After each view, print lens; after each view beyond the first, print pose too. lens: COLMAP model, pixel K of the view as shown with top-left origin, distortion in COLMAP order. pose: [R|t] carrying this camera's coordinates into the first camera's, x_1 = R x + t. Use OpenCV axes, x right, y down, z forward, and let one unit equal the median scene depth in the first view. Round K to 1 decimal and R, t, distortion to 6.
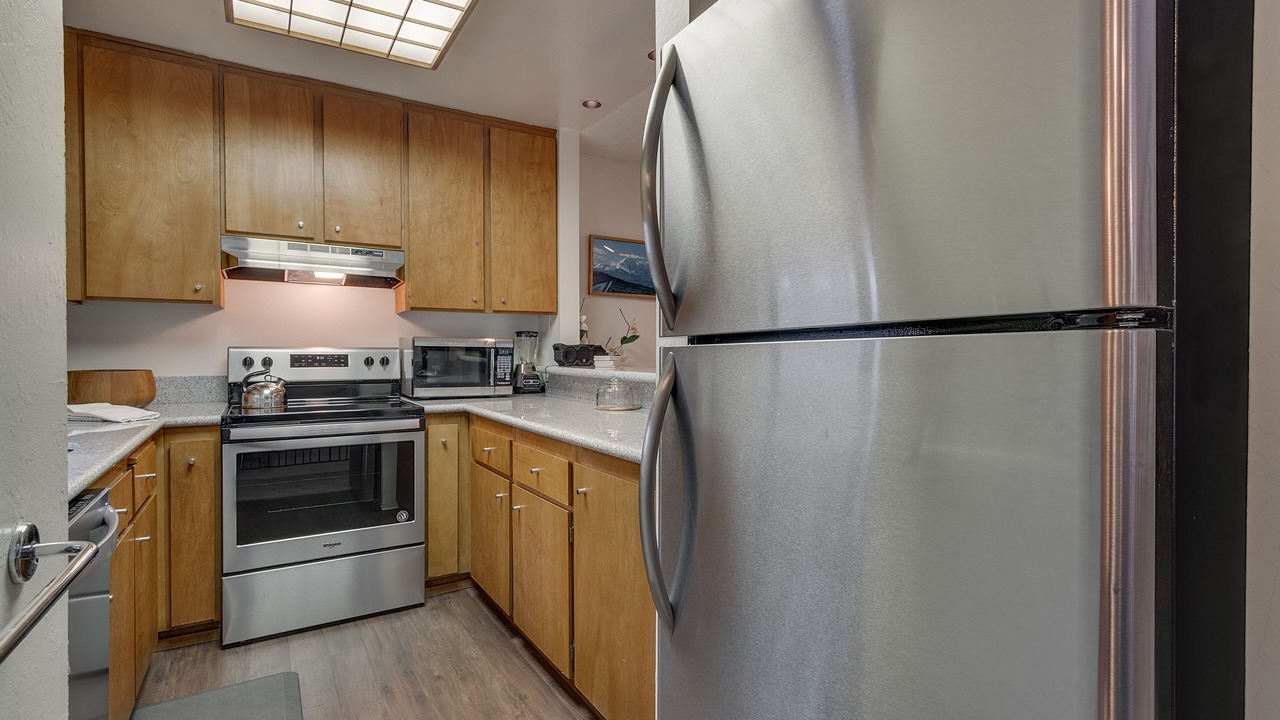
lens RADIAL K [[616.9, 0, 626.2], [0, 616.9, 364.9], [0, 0, 1]] dist [0.011730, -0.005337]
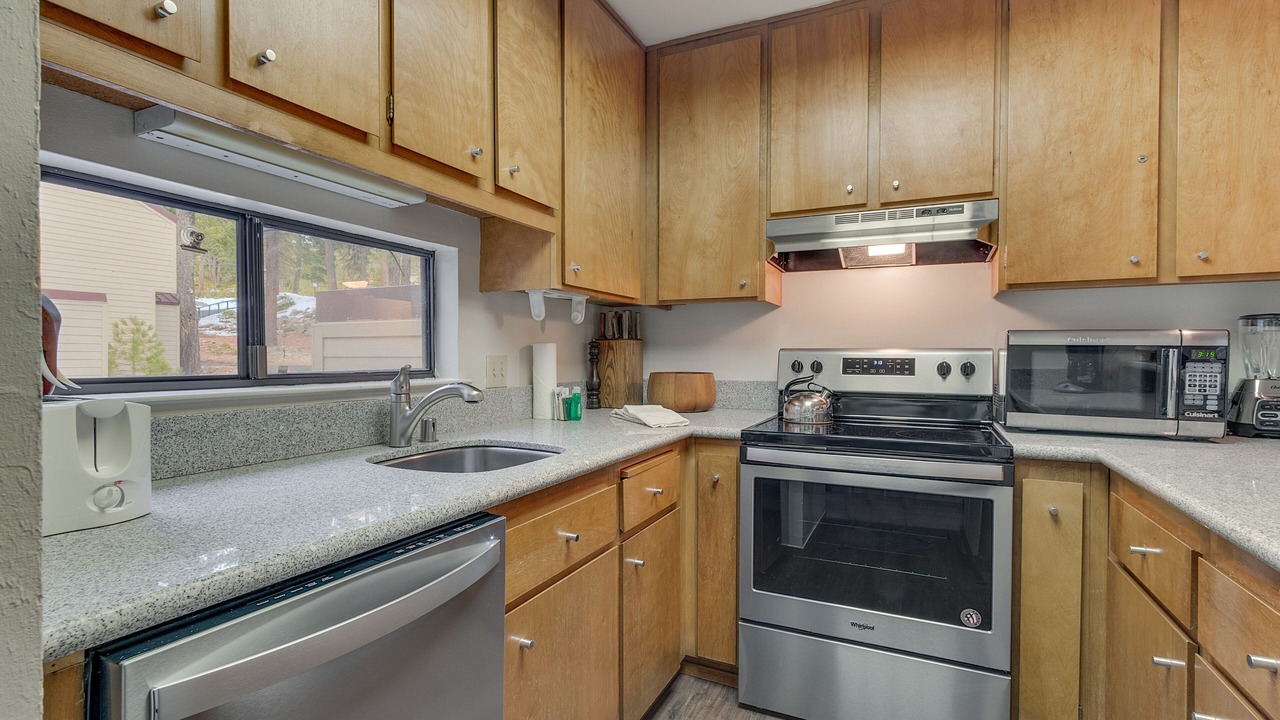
lens RADIAL K [[616.9, 0, 626.2], [0, 616.9, 364.9], [0, 0, 1]] dist [0.011730, -0.005337]
pose [[0.551271, 0.014120, -0.834207, -0.033340], [-0.020281, 0.999788, 0.003521, -0.005034], [0.834080, 0.014977, 0.551440, 0.337265]]
